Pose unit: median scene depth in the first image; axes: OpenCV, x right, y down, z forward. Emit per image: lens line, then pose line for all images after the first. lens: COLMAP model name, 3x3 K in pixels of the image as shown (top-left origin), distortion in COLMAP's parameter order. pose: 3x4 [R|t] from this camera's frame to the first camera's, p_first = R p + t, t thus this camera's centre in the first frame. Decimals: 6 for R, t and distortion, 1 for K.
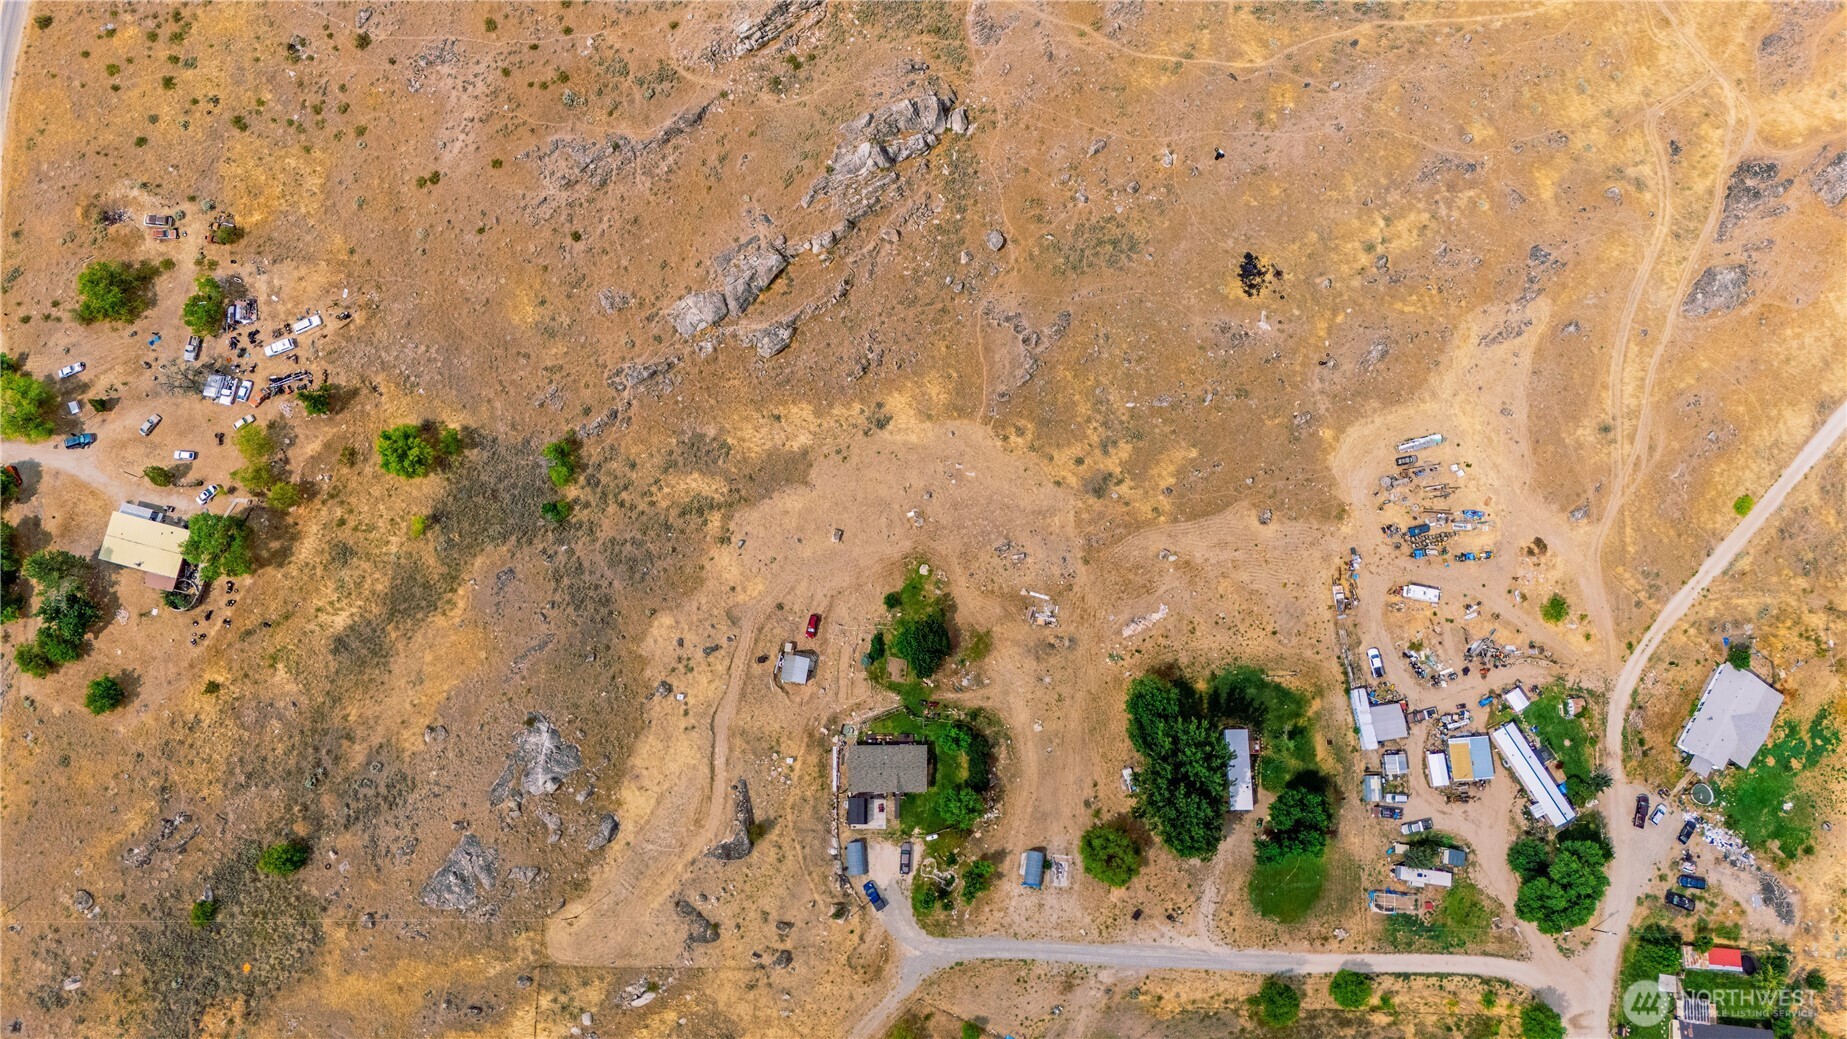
lens RADIAL K [[1318.5, 0, 923.5], [0, 1318.5, 519.5], [0, 0, 1]] dist [0.157707, -0.412679]
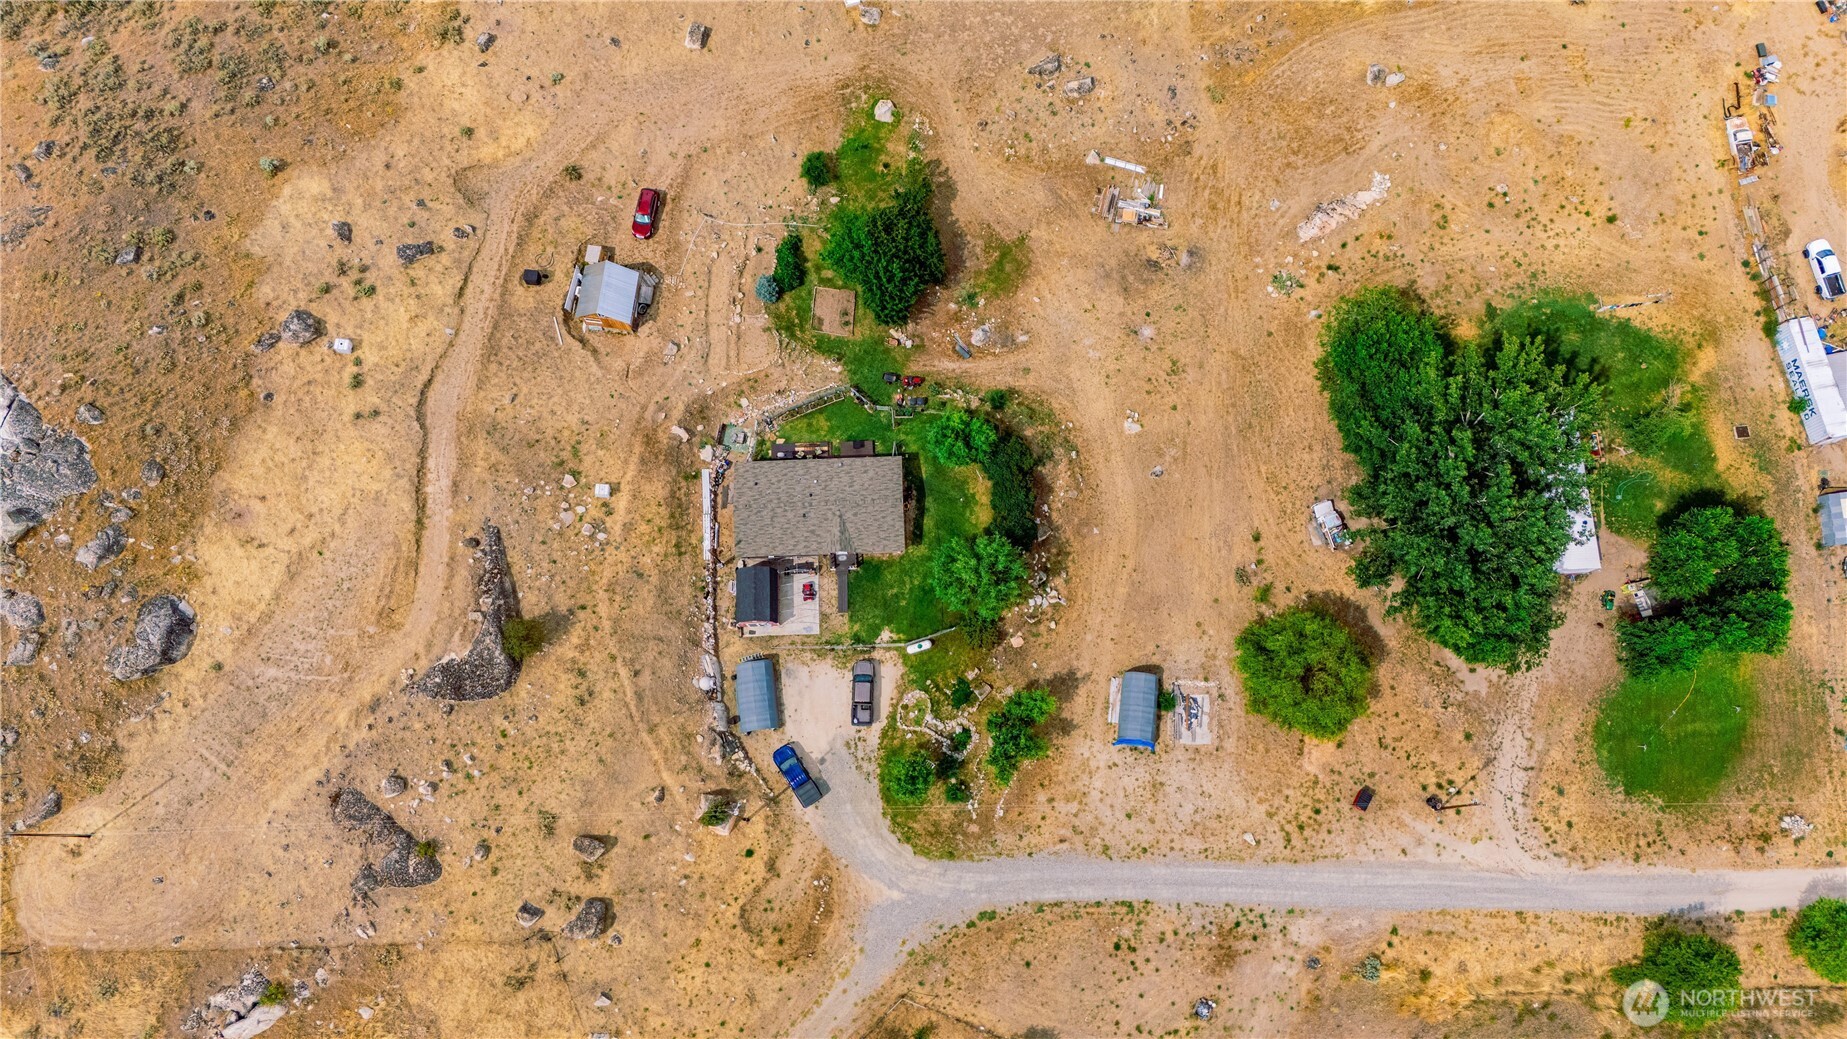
lens RADIAL K [[1362.4, 0, 925.8], [0, 1362.4, 508.0], [0, 0, 1]] dist [0.083067, -0.089637]
pose [[0.999337, -0.035527, 0.007956, 0.006750], [0.035566, 0.999356, -0.004847, 0.191960], [-0.007778, 0.005127, 0.999957, 0.520892]]
